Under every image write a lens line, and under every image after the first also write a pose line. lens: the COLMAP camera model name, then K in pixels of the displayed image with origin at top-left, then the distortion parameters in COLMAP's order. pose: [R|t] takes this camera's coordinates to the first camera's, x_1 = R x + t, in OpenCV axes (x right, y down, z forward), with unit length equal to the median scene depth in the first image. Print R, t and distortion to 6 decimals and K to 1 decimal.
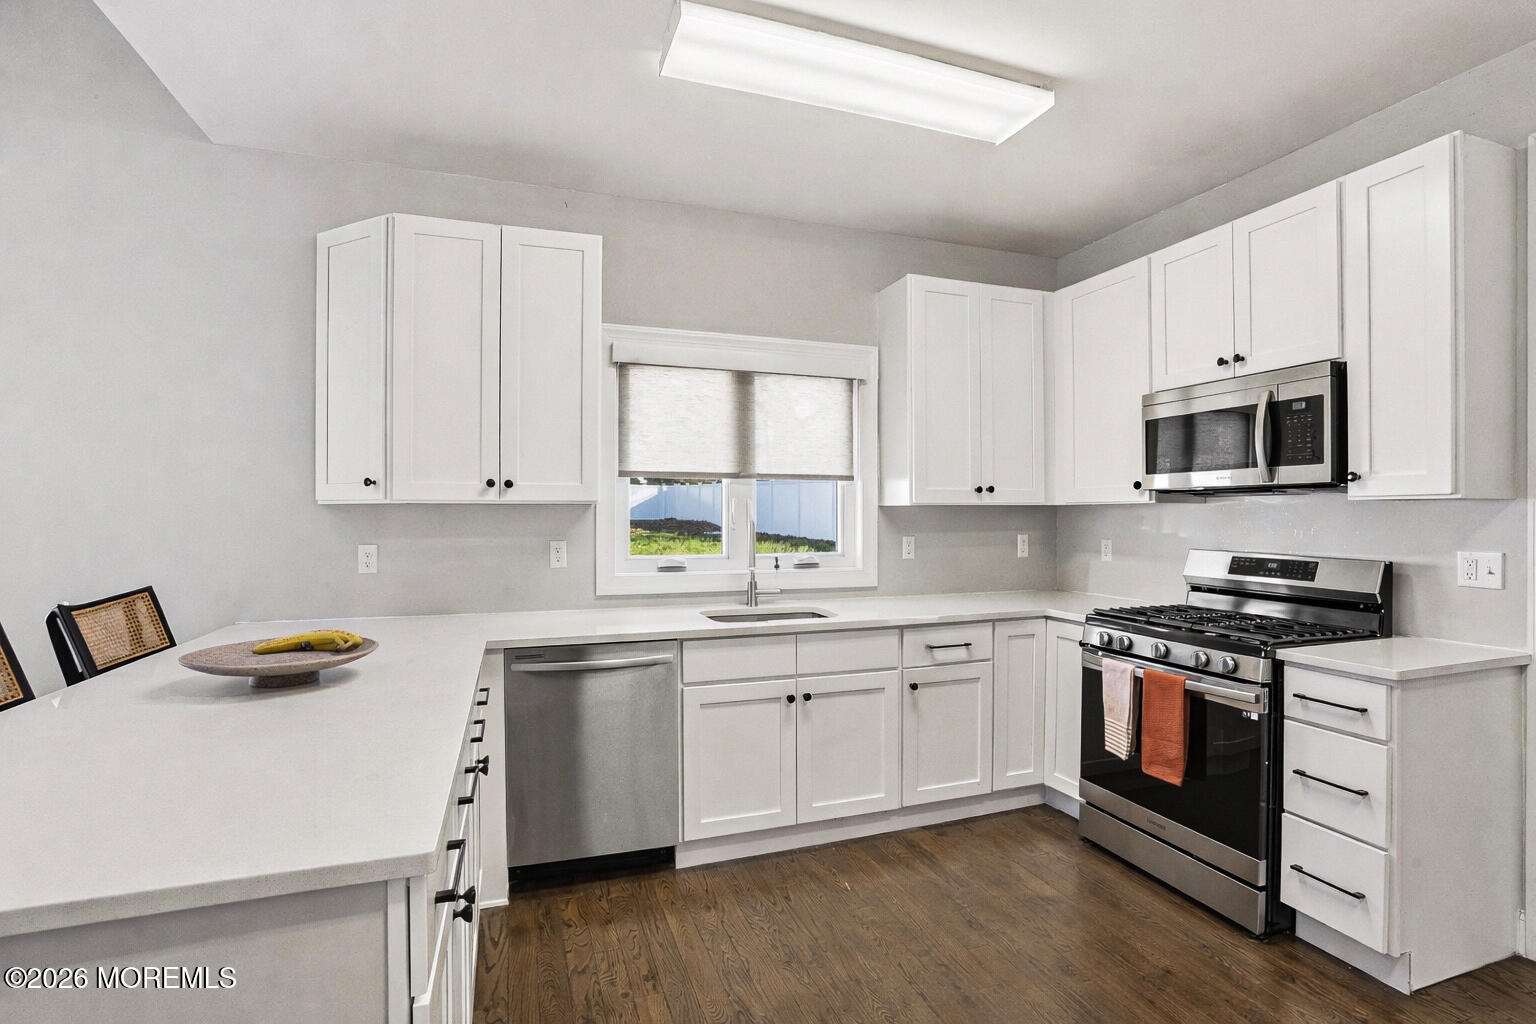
lens RADIAL K [[744.4, 0, 768.0], [0, 744.4, 512.0], [0, 0, 1]] dist [0.002256, 0.001423]
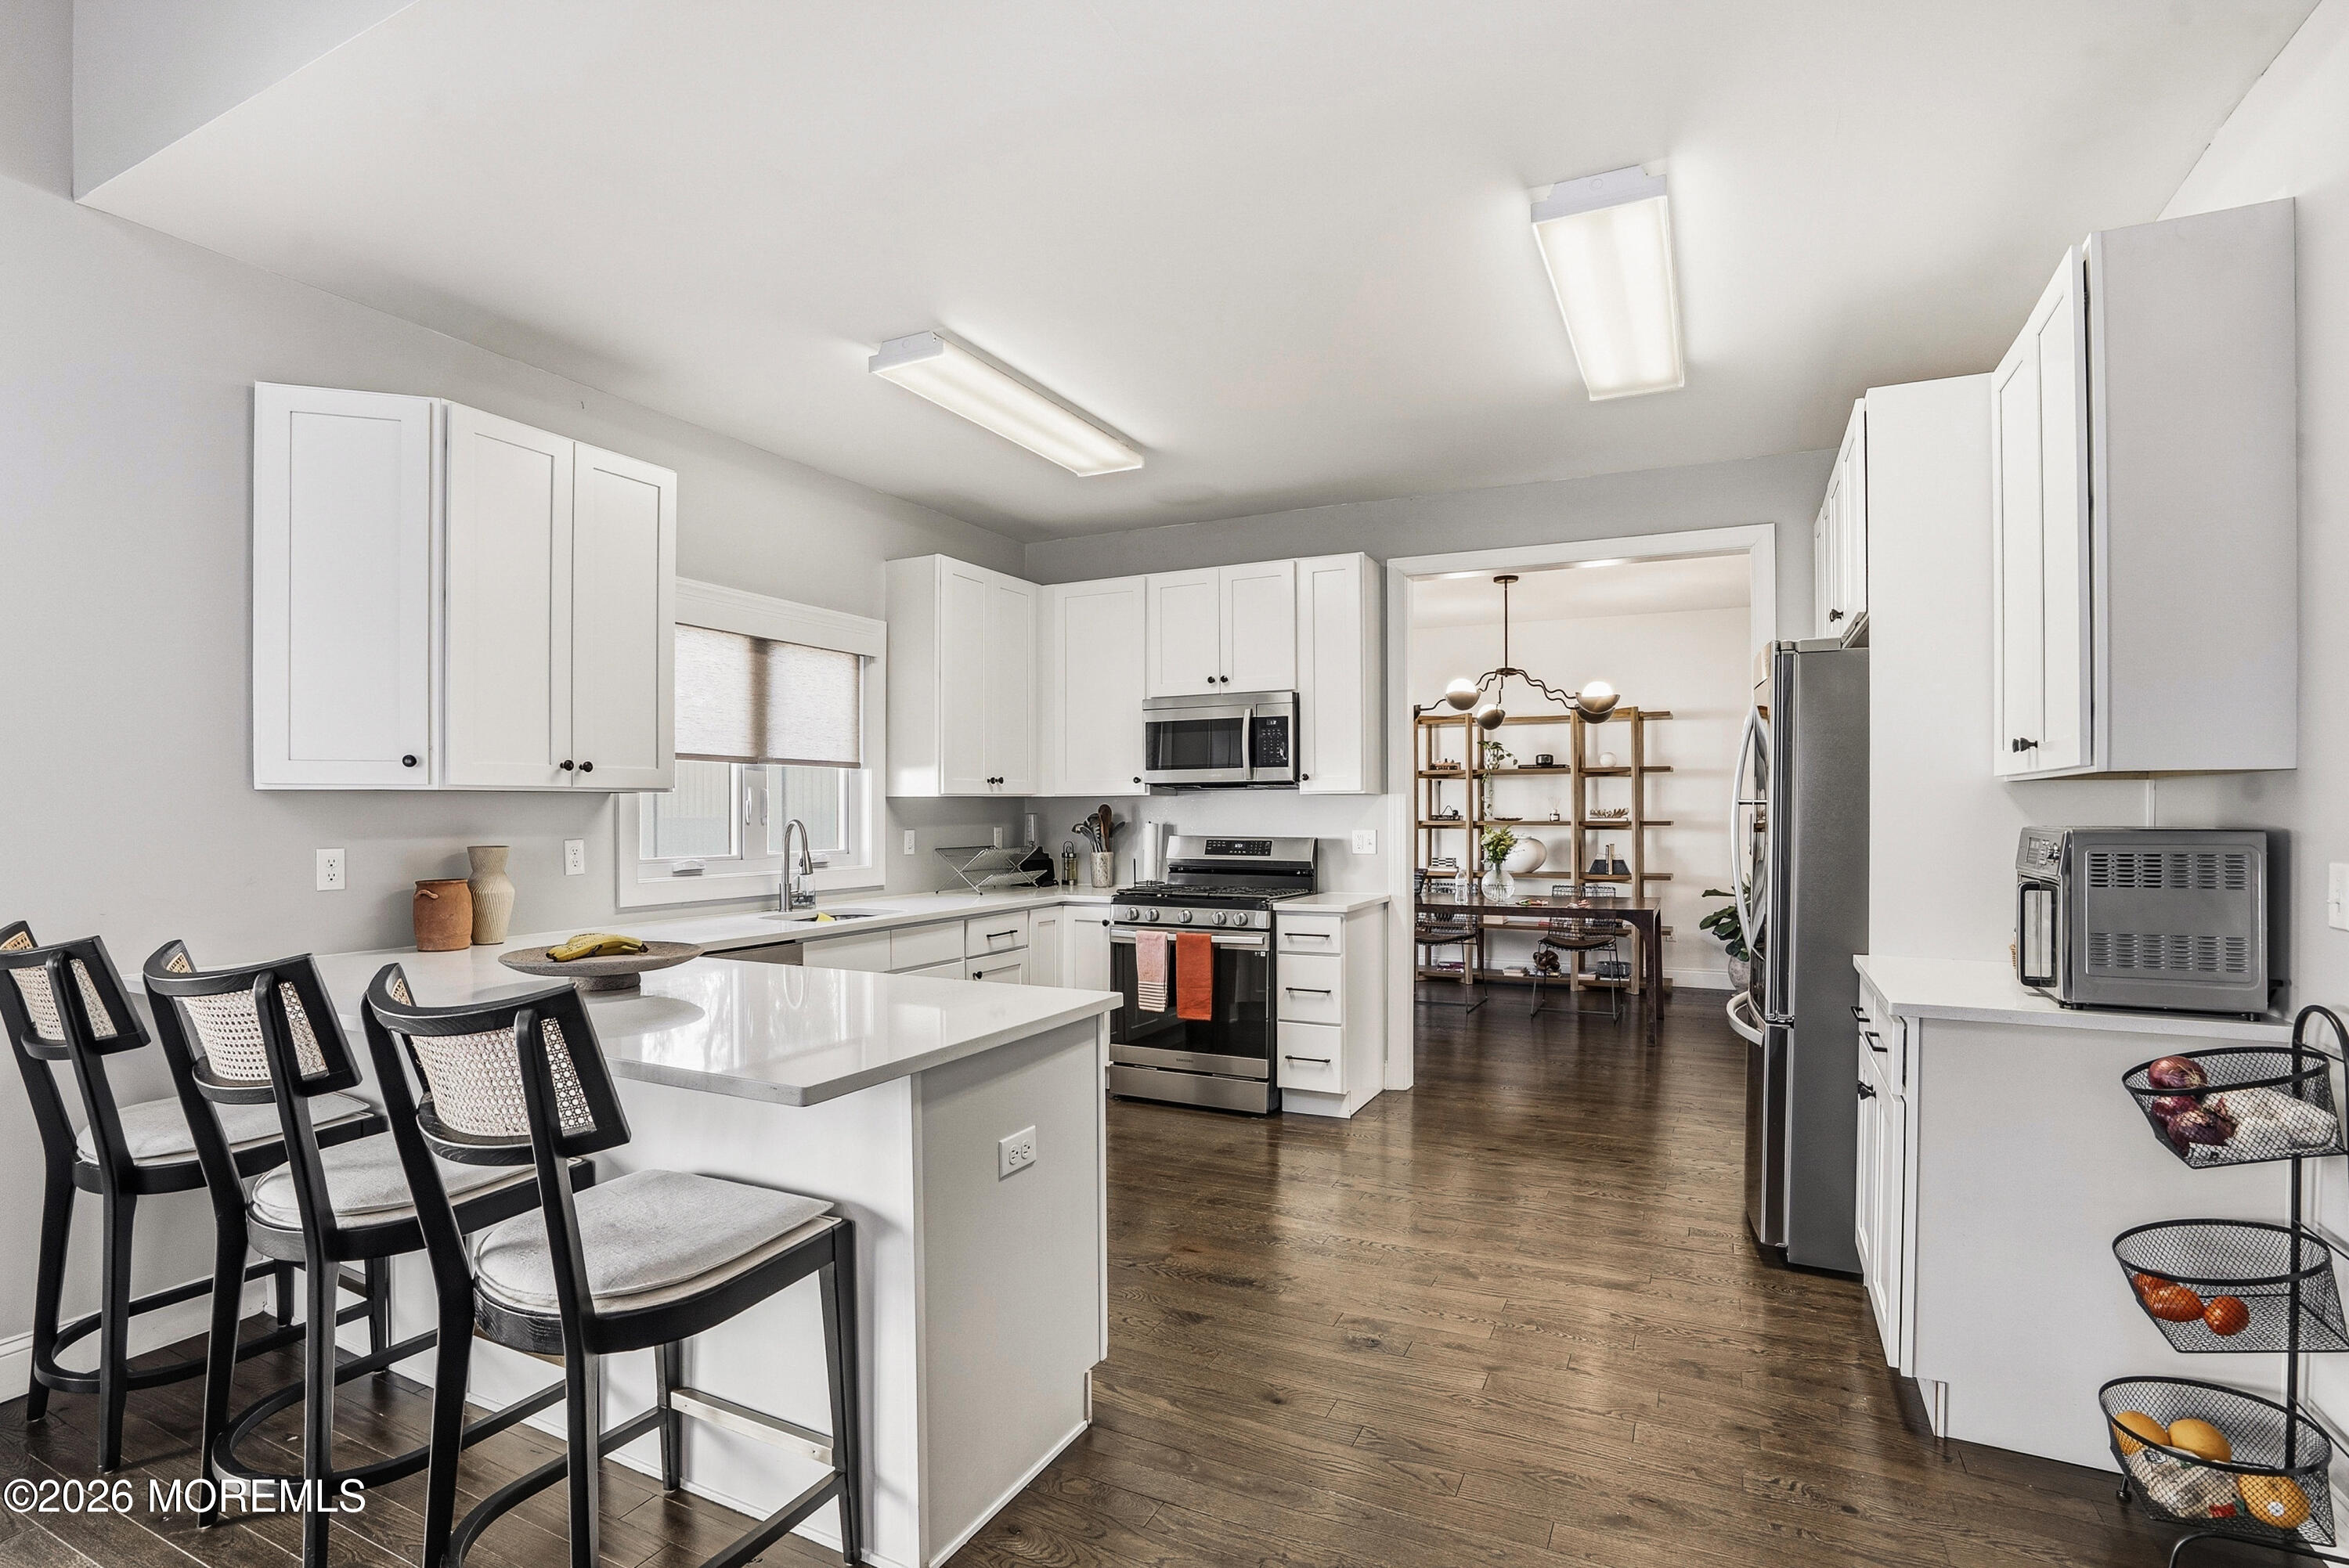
lens RADIAL K [[1093.5, 0, 1168.1], [0, 1093.5, 803.7], [0, 0, 1]] dist [-0.000238, 0.000209]
pose [[0.751676, 0.000971, 0.659532, -0.640495], [0.001935, 0.999991, -0.003677, 0.007898], [-0.659530, 0.004040, 0.751667, -0.308866]]
